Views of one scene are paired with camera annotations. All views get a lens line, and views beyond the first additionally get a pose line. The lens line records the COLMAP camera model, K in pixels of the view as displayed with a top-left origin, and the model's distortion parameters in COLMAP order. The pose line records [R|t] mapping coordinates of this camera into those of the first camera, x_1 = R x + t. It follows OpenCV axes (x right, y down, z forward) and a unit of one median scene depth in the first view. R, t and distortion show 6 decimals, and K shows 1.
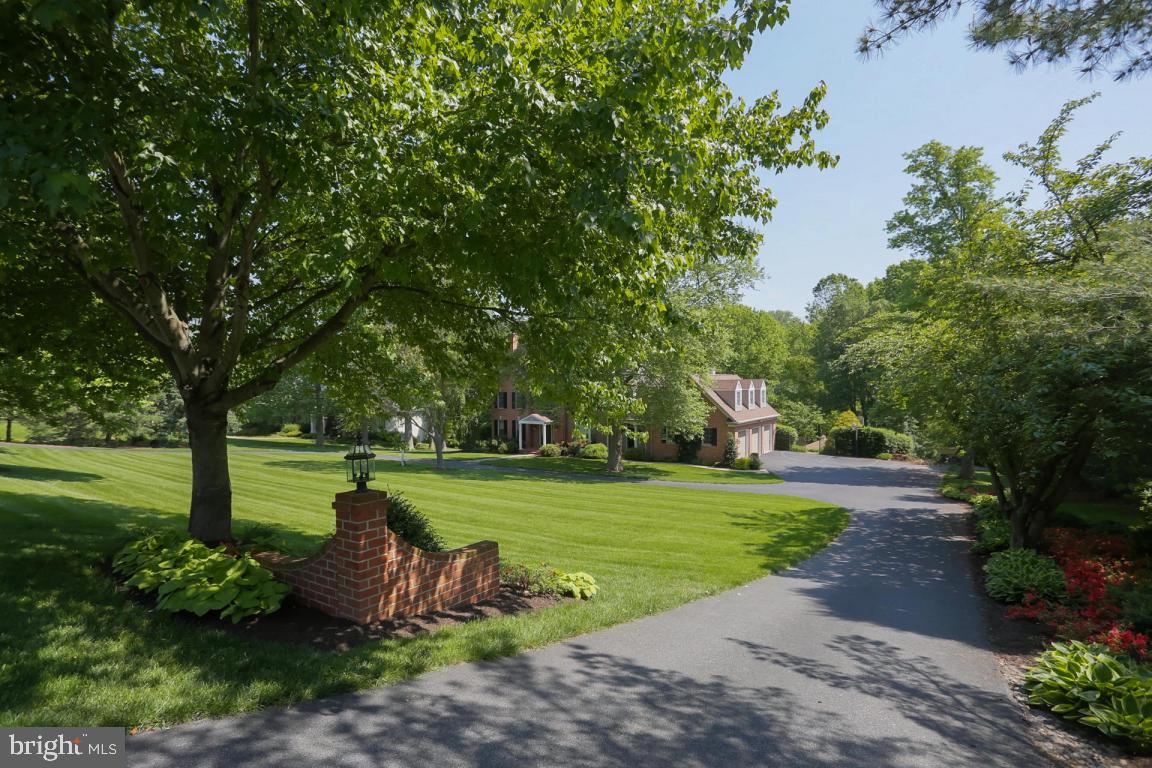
lens RADIAL K [[560.7, 0, 578.1], [0, 560.7, 388.9], [0, 0, 1]] dist [-0.064123, 0.029793]
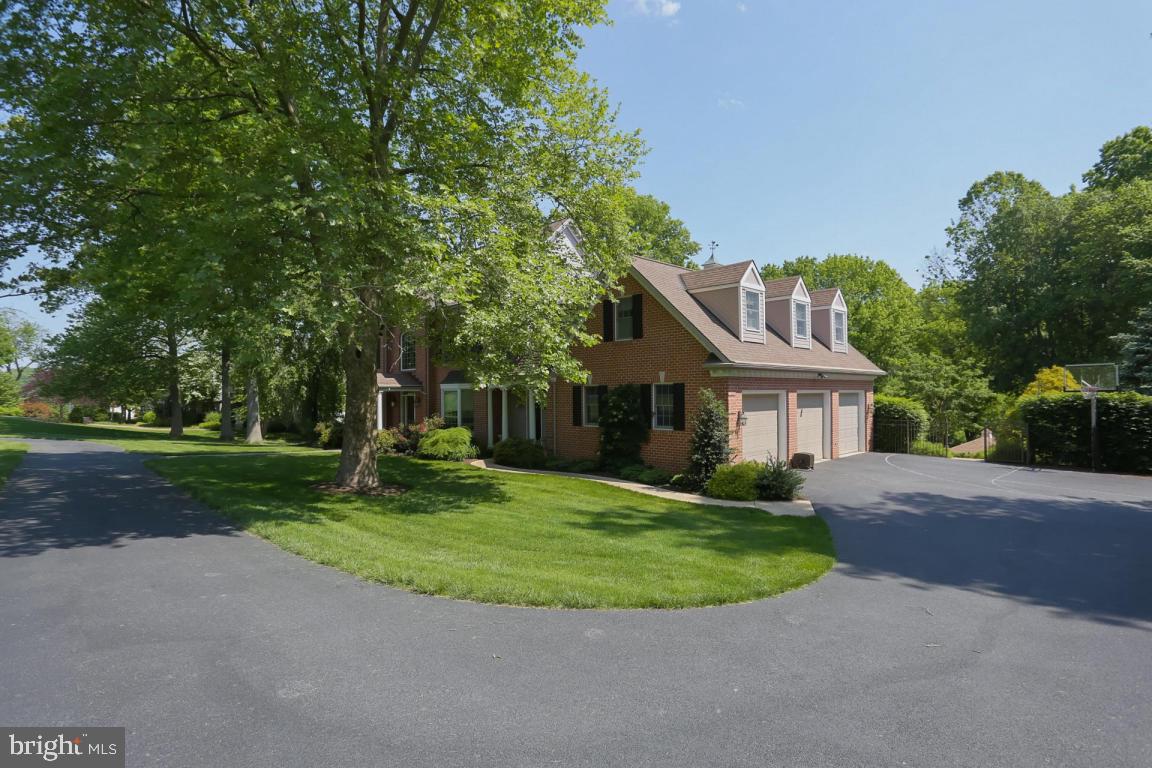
lens RADIAL K [[560.7, 0, 578.1], [0, 560.7, 388.9], [0, 0, 1]] dist [-0.064123, 0.029793]
pose [[0.978181, -0.005764, -0.207676, 0.220301], [0.002185, 0.999845, -0.017462, 0.068848], [0.207744, 0.016627, 0.978042, 0.530318]]
